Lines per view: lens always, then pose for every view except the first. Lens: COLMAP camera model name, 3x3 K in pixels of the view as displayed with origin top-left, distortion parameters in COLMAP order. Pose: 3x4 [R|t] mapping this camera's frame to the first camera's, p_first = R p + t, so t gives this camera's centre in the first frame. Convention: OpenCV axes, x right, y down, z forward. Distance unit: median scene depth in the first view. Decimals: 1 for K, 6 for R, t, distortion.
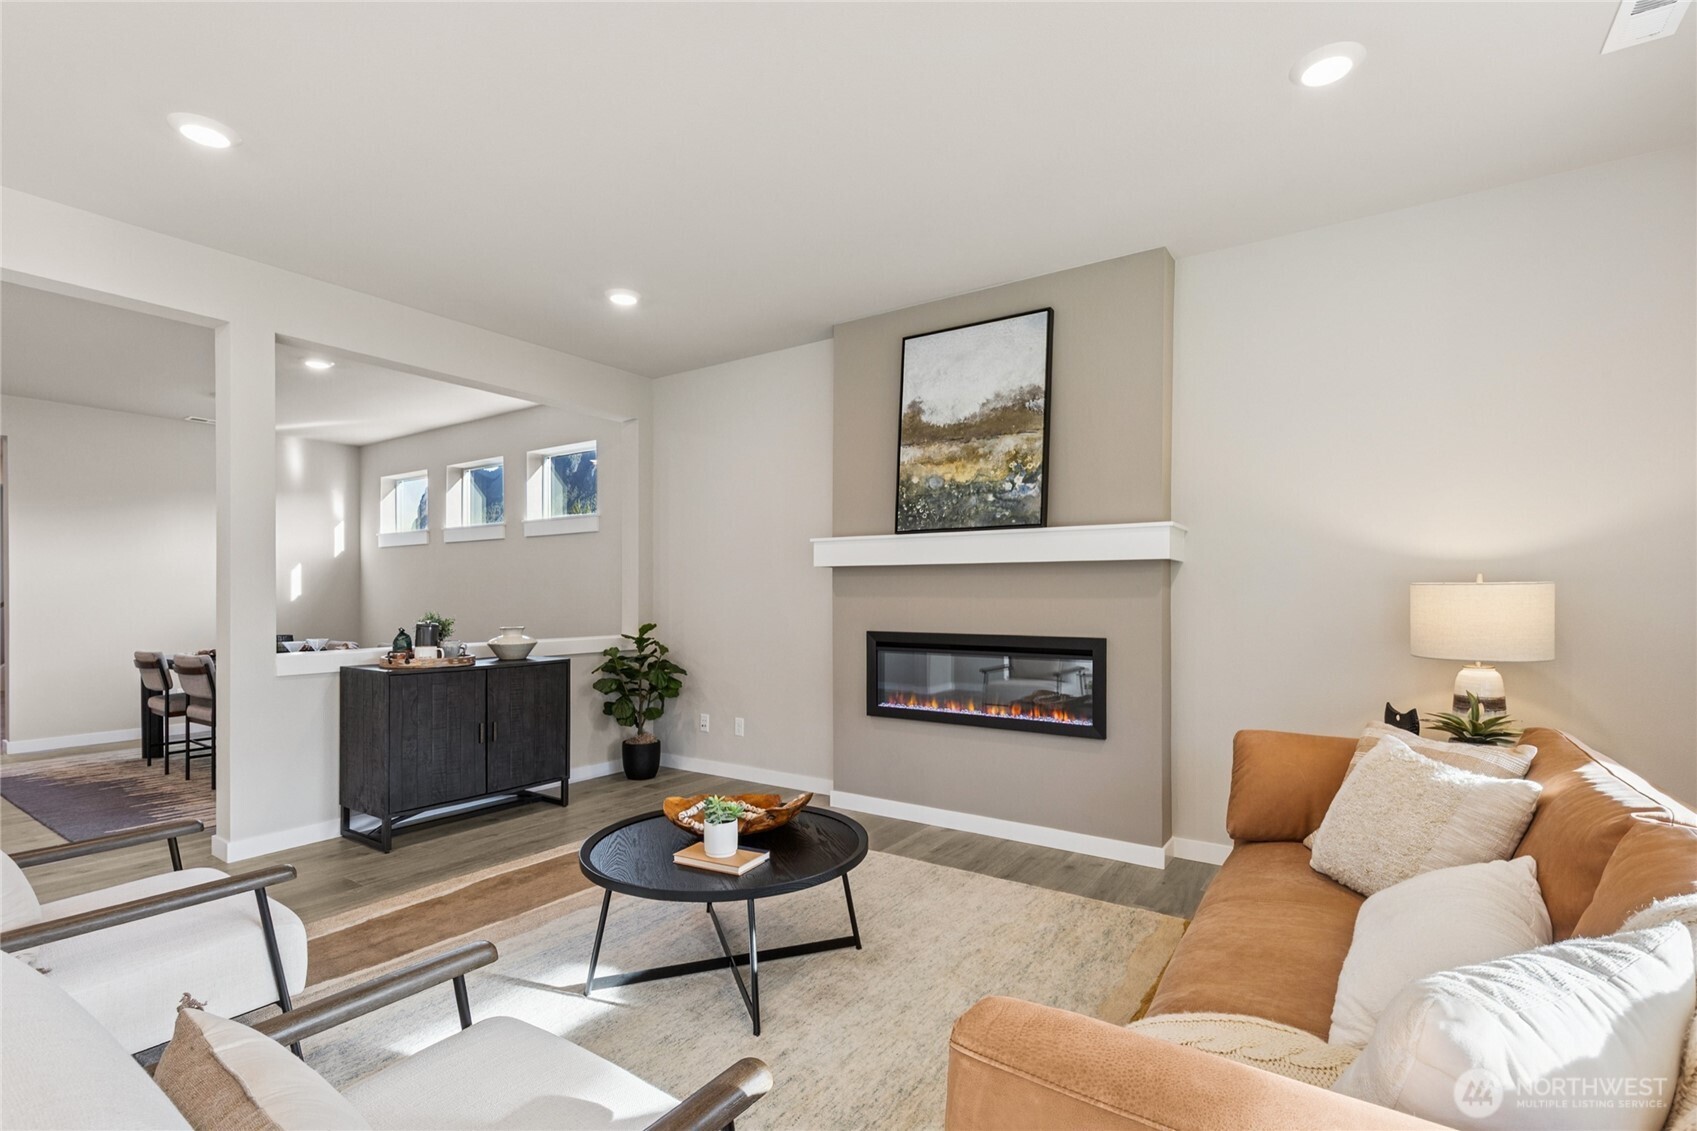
lens RADIAL K [[771.5, 0, 855.0], [0, 771.5, 590.4], [0, 0, 1]] dist [0.014458, -0.000166]
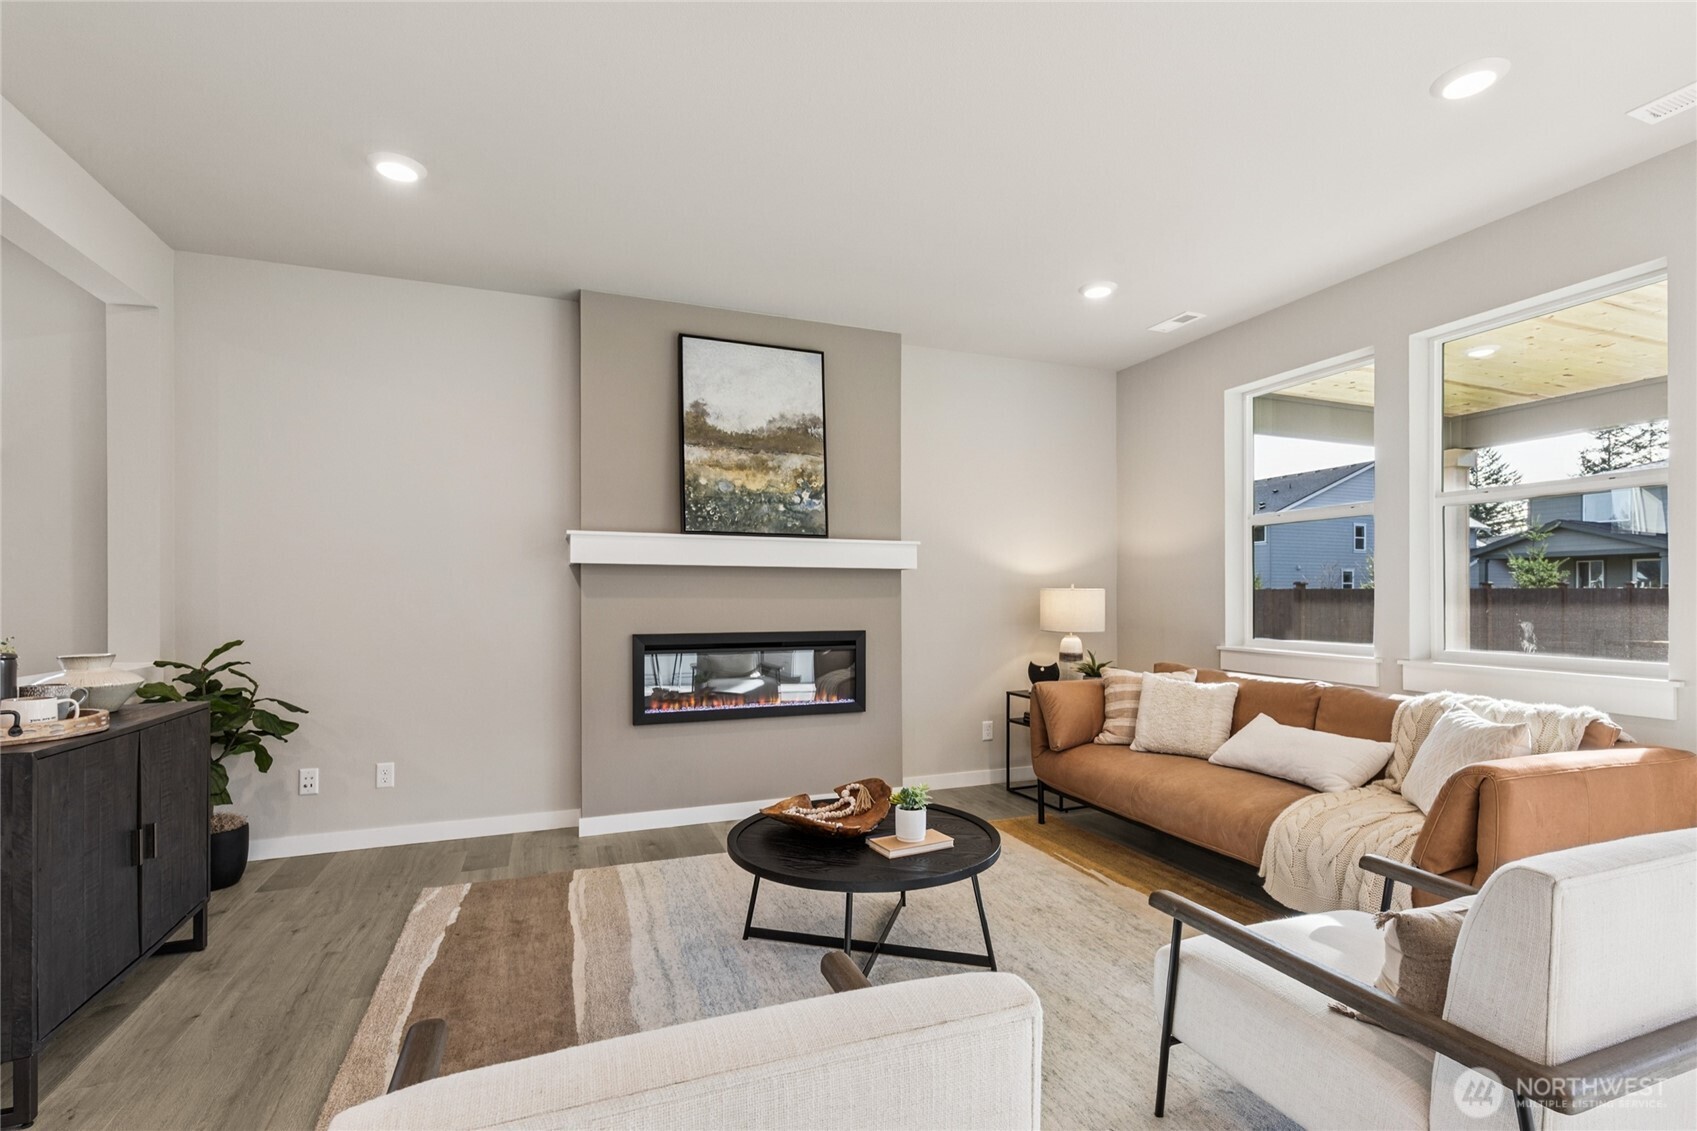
lens RADIAL K [[771.5, 0, 855.0], [0, 771.5, 590.4], [0, 0, 1]] dist [0.014458, -0.000166]
pose [[0.571950, 0.004917, 0.820274, -0.659851], [-0.005927, 0.999981, -0.001861, -0.000210], [-0.820267, -0.003797, 0.571968, 0.274892]]
